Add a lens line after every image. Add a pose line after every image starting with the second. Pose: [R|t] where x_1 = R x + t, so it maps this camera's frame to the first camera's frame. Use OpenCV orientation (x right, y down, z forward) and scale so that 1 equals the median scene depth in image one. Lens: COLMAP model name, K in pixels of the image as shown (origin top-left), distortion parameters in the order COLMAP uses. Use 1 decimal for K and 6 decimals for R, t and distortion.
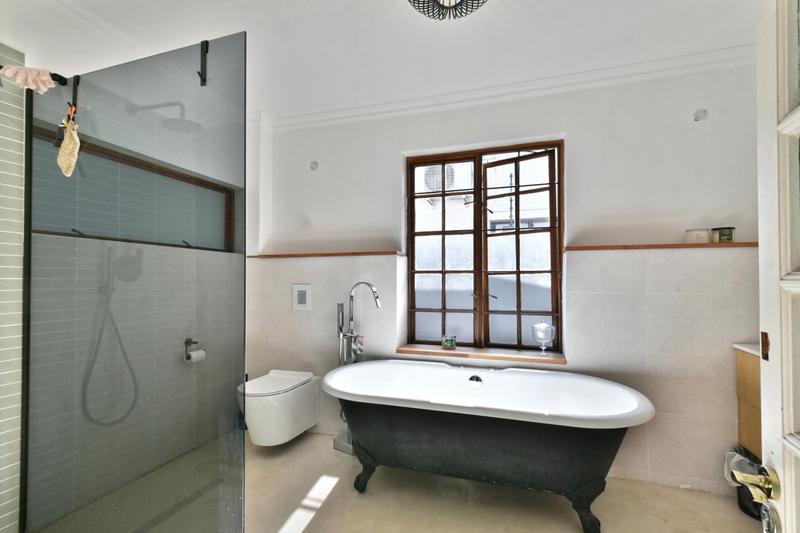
lens RADIAL K [[357.7, 0, 398.3], [0, 357.7, 275.3], [0, 0, 1]] dist [0.013780, -0.011697]
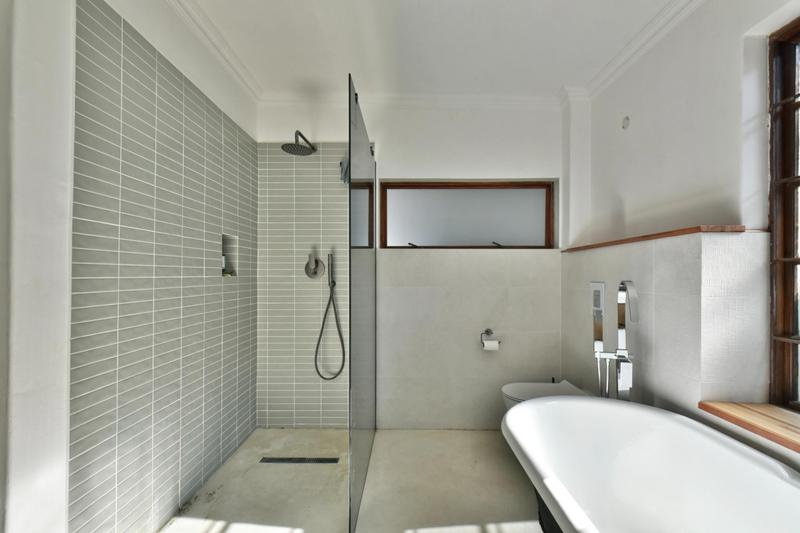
lens RADIAL K [[357.7, 0, 398.3], [0, 357.7, 275.3], [0, 0, 1]] dist [0.013780, -0.011697]
pose [[0.310625, 0.001181, -0.950532, 0.342652], [0.008973, 0.999951, 0.004175, 0.001889], [0.950490, -0.009826, 0.310599, 0.338559]]
